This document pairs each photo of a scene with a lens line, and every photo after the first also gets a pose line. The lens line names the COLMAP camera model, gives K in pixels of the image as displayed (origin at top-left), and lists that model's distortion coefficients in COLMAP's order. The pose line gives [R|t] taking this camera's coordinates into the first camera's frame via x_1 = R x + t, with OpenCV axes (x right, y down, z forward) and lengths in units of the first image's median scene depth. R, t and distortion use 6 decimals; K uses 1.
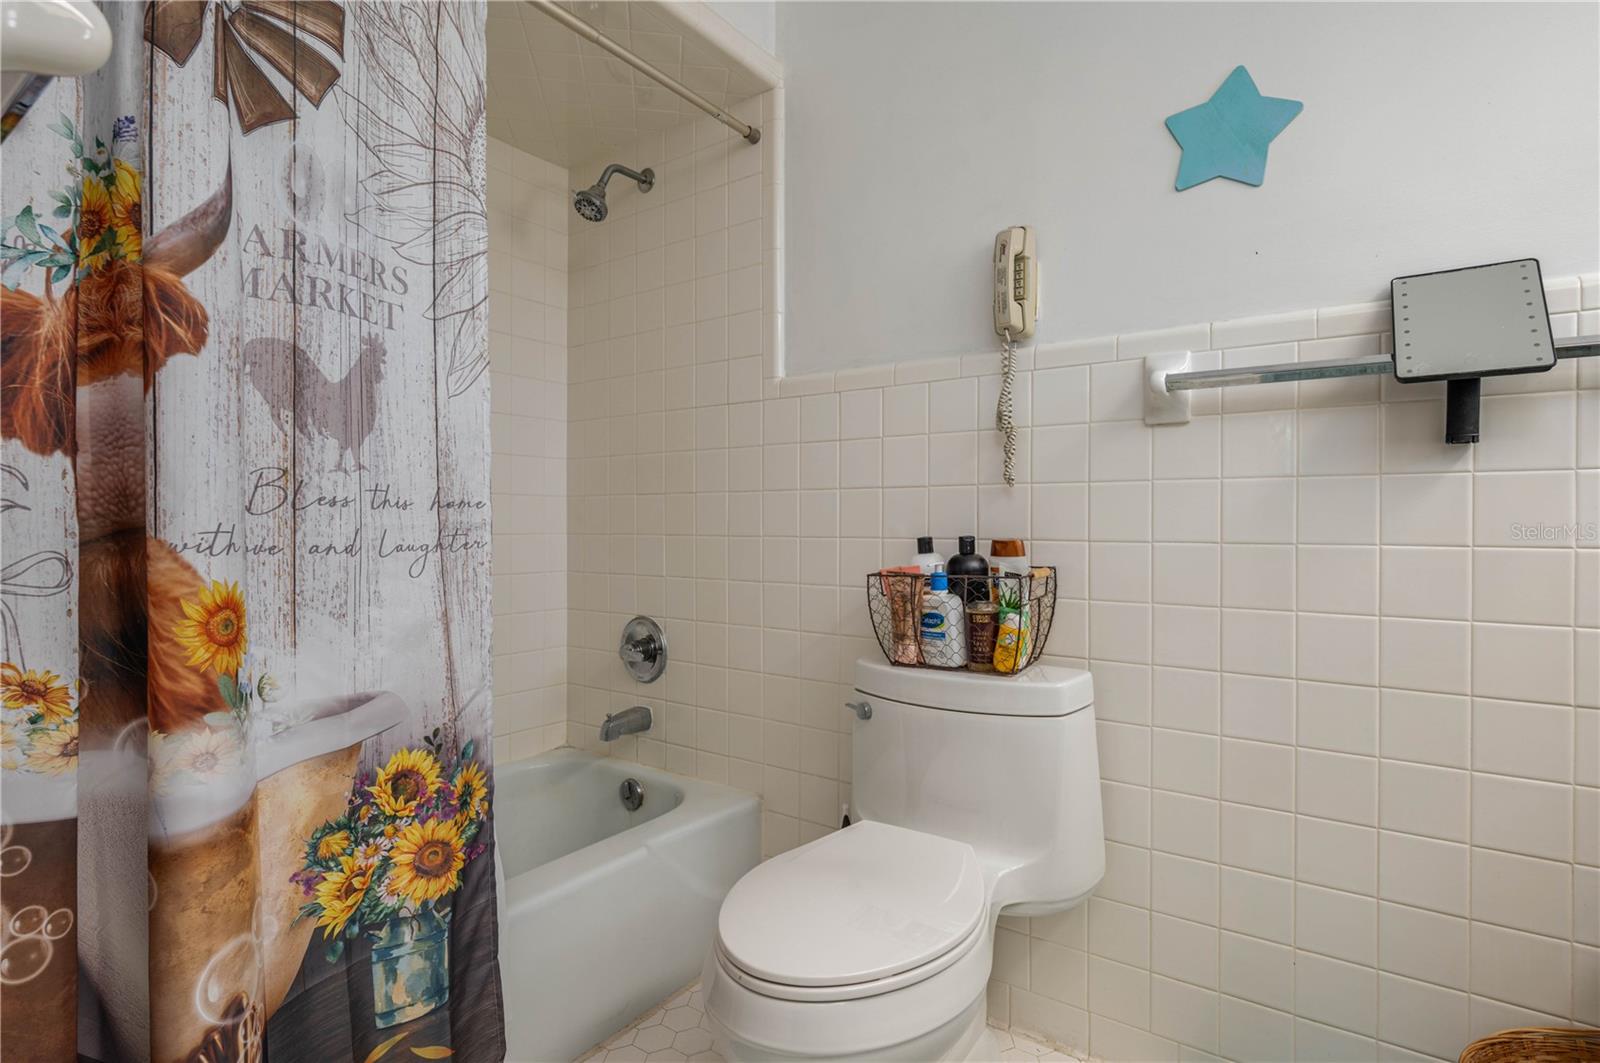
lens RADIAL K [[820.4, 0, 800.2], [0, 820.4, 529.2], [0, 0, 1]] dist [-0.005746, -0.000173]
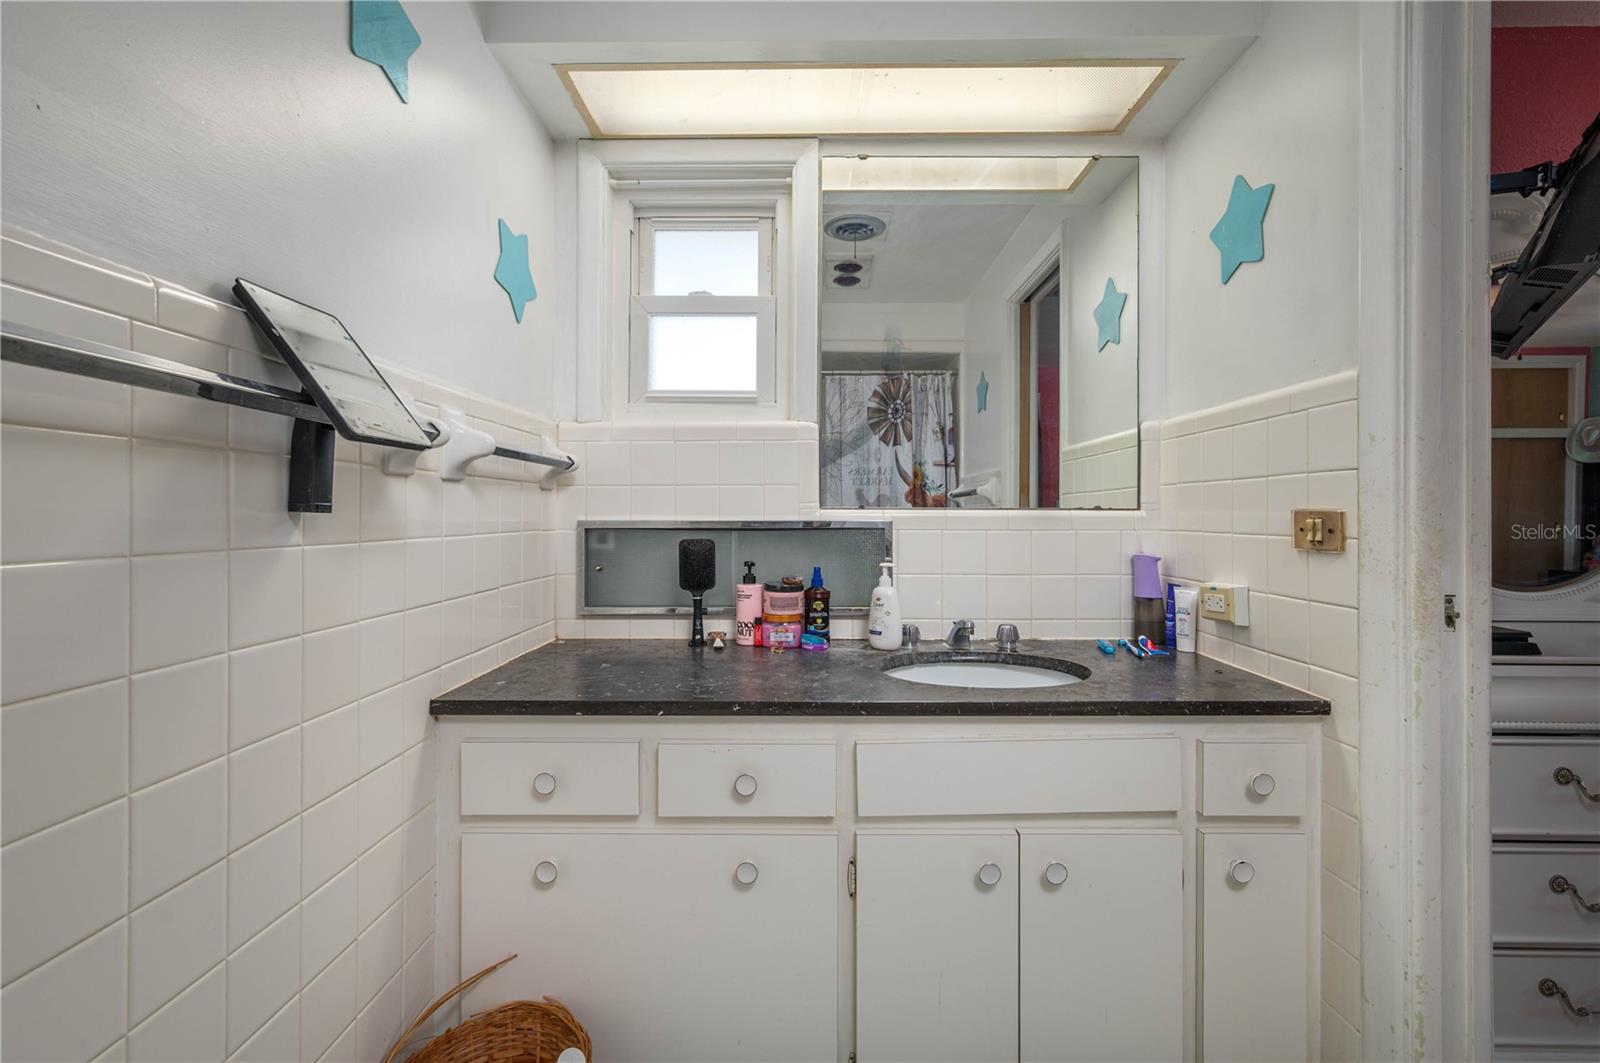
lens RADIAL K [[692.9, 0, 801.0], [0, 692.9, 517.9], [0, 0, 1]] dist [0.001271, 0.000063]
pose [[-0.583528, -0.007486, 0.812058, -0.060611], [0.005010, 0.999905, 0.012818, -0.100059], [-0.812077, 0.011548, -0.583435, 0.951114]]
